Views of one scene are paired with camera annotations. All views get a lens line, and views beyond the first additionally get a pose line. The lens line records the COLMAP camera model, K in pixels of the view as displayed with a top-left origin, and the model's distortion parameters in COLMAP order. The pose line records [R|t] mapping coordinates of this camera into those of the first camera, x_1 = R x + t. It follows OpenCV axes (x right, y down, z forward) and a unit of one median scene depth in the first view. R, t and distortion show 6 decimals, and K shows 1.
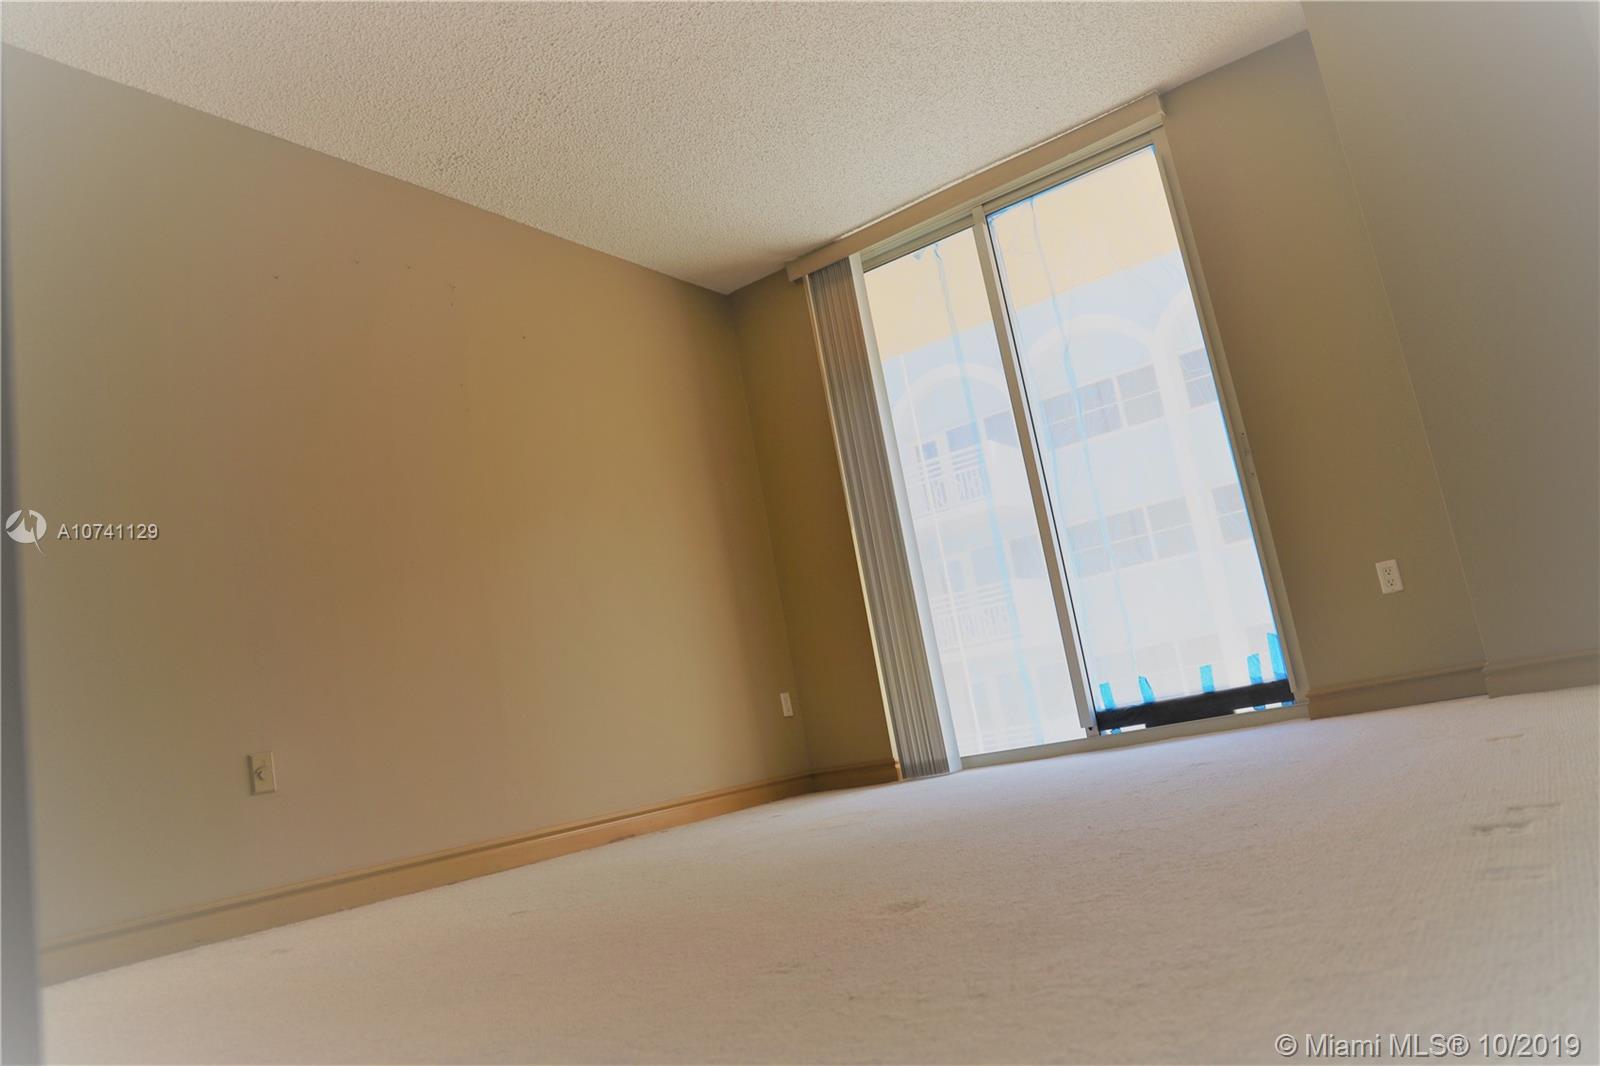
lens RADIAL K [[1112.8, 0, 808.1], [0, 1112.8, 538.2], [0, 0, 1]] dist [-0.094878, 0.081525]
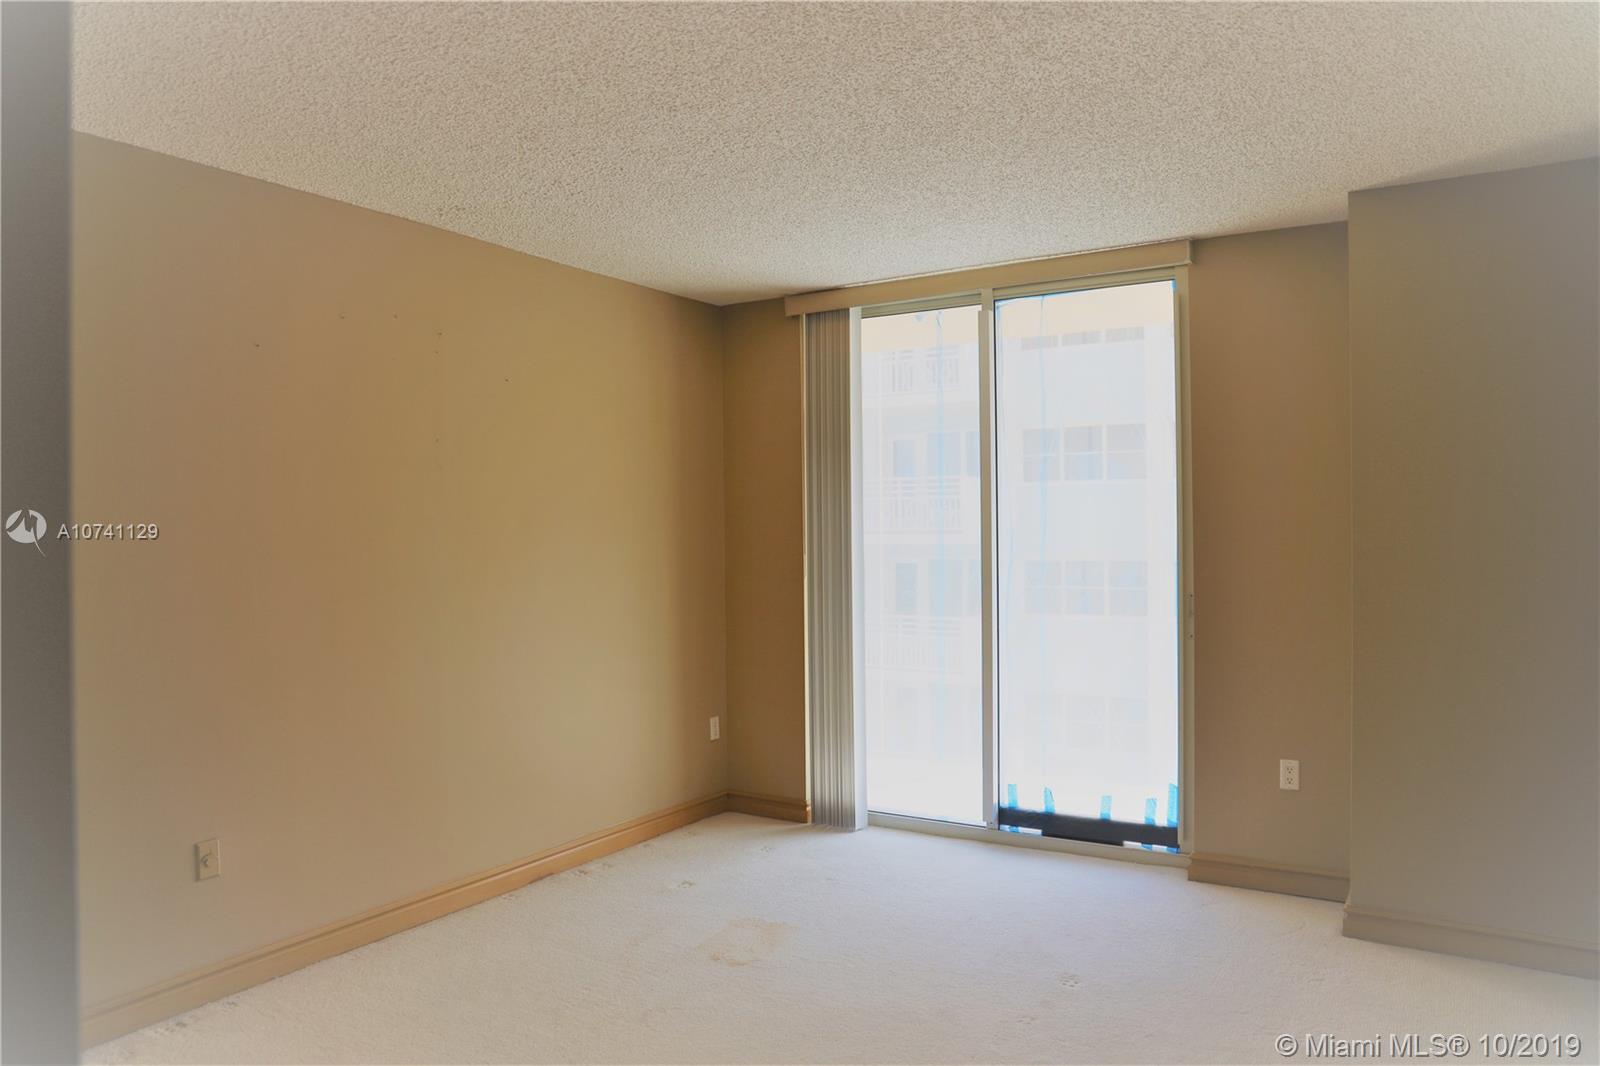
lens RADIAL K [[1112.8, 0, 808.1], [0, 1112.8, 538.2], [0, 0, 1]] dist [-0.094878, 0.081525]
pose [[0.984639, 0.163268, 0.061888, -0.028356], [-0.171642, 0.970102, 0.171586, -0.232697], [-0.032023, -0.179573, 0.983223, 0.002540]]
